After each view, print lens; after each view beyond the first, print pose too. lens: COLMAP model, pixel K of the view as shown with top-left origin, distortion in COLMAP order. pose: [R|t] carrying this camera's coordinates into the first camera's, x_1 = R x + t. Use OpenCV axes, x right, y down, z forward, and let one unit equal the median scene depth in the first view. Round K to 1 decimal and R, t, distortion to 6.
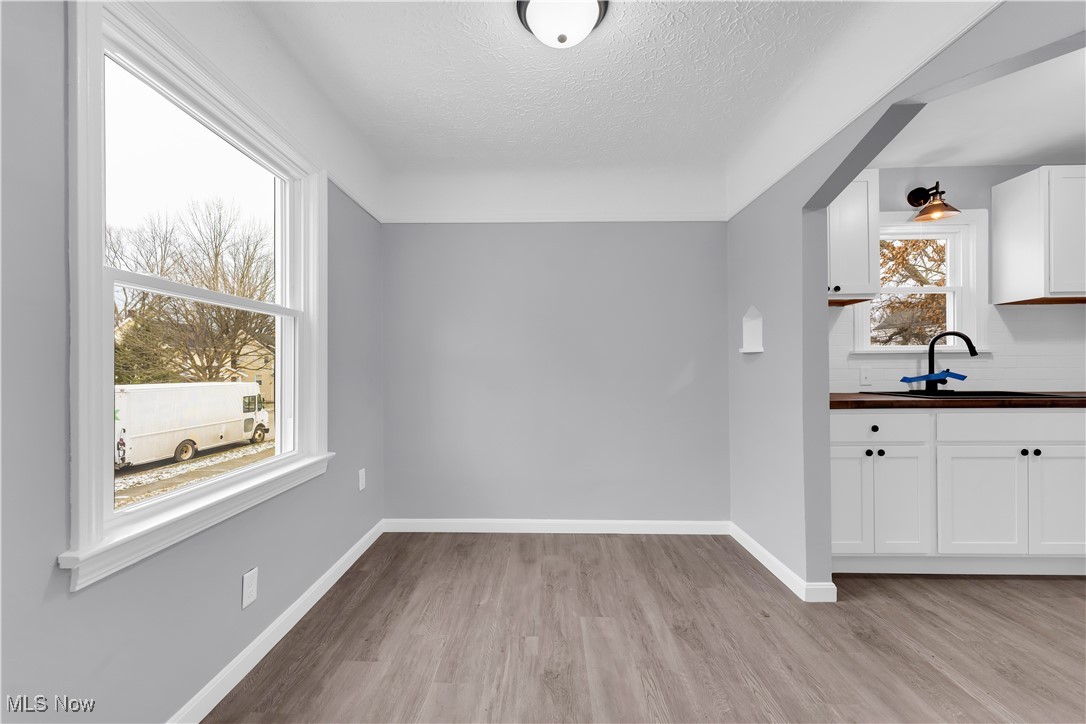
lens RADIAL K [[437.9, 0, 545.1], [0, 437.9, 365.5], [0, 0, 1]] dist [-0.000577, 0.000026]
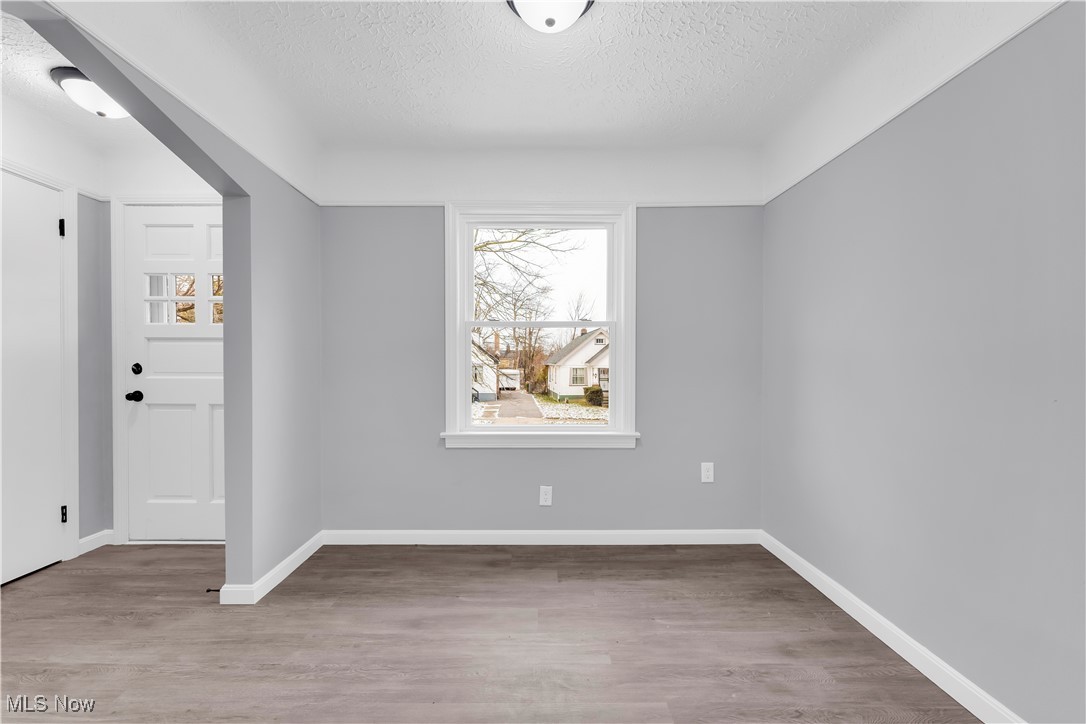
lens RADIAL K [[454.7, 0, 539.8], [0, 454.7, 365.6], [0, 0, 1]] dist [0.000217, 0.000005]
pose [[0.001792, 0.008249, -0.999964, 0.644617], [0.002669, 0.999962, 0.008253, -0.001116], [0.999995, -0.002684, 0.001770, 0.601410]]
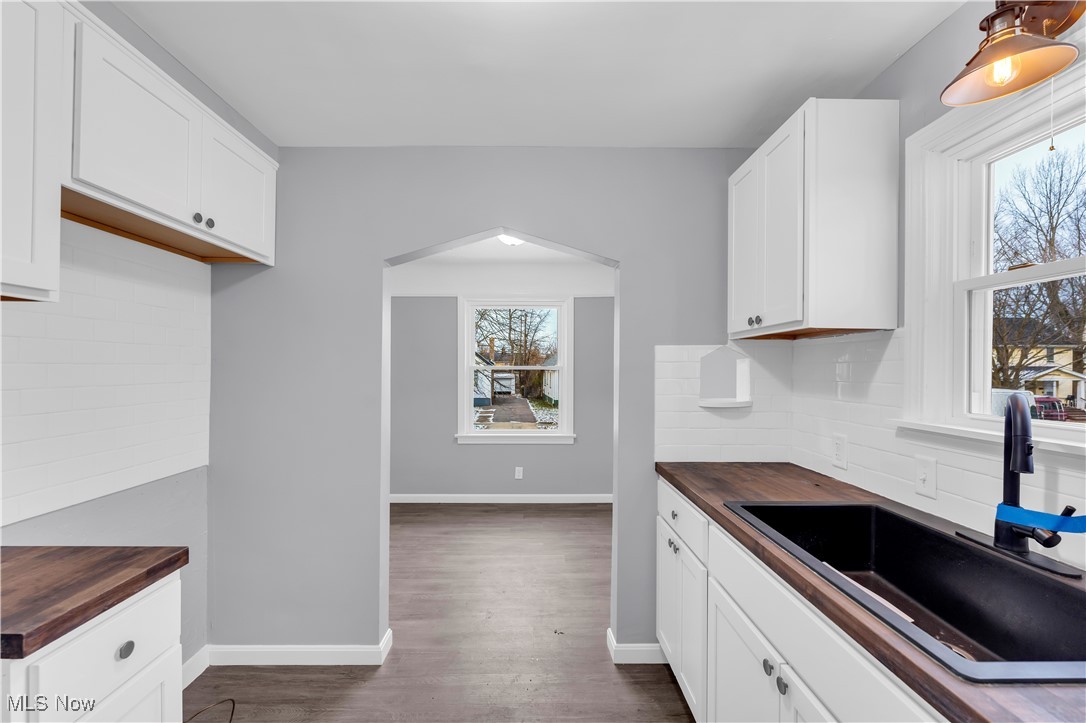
lens RADIAL K [[494.0, 0, 543.0], [0, 494.0, 361.5], [0, 0, 1]] dist [0.000103, 0.000069]
pose [[0.010218, 0.001251, -0.999947, 1.473212], [0.001887, 0.999997, 0.001270, -0.116795], [0.999946, -0.001900, 0.010216, 0.690320]]
